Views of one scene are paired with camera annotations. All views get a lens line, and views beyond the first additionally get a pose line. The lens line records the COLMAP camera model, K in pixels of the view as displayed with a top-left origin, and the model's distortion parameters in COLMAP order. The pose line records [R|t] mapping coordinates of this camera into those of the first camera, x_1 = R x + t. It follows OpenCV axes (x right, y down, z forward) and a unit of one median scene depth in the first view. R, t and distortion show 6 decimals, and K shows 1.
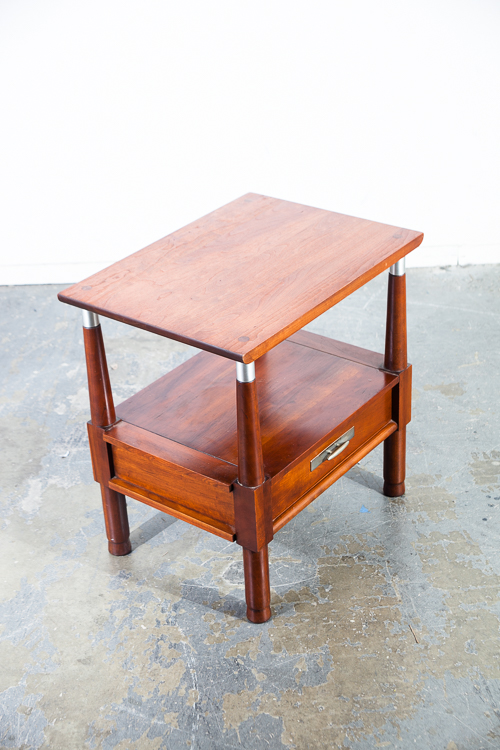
lens RADIAL K [[1215.1, 0, 250.0], [0, 1215.1, 375.0], [0, 0, 1]] dist [0.169073, 0.016035]
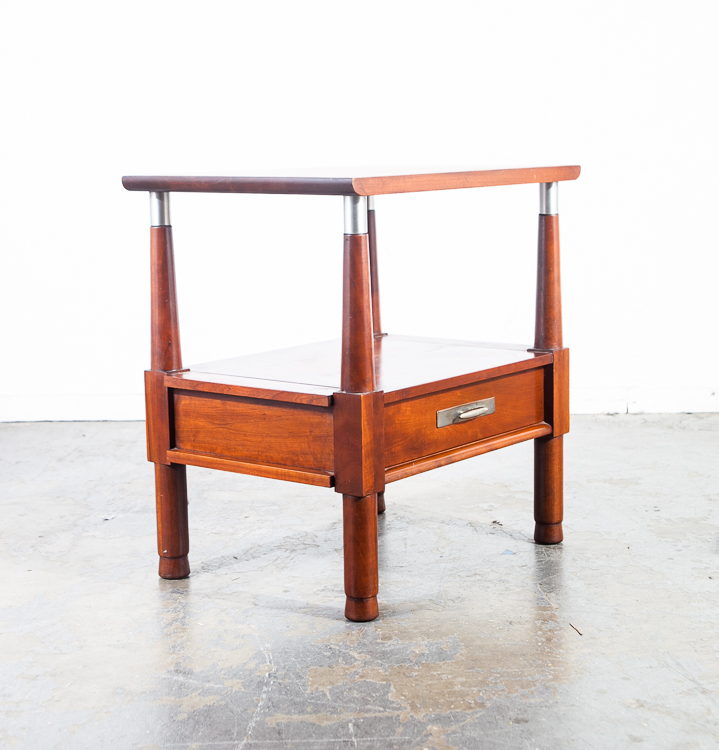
lens RADIAL K [[1564.9, 0, 359.5], [0, 1564.9, 375.0], [0, 0, 1]] dist [0.036644, 0.324533]
pose [[0.999467, 0.031598, -0.008194, 0.008986], [-0.032412, 0.930760, -0.364192, 0.395146], [-0.003881, 0.364263, 0.931288, 0.087292]]
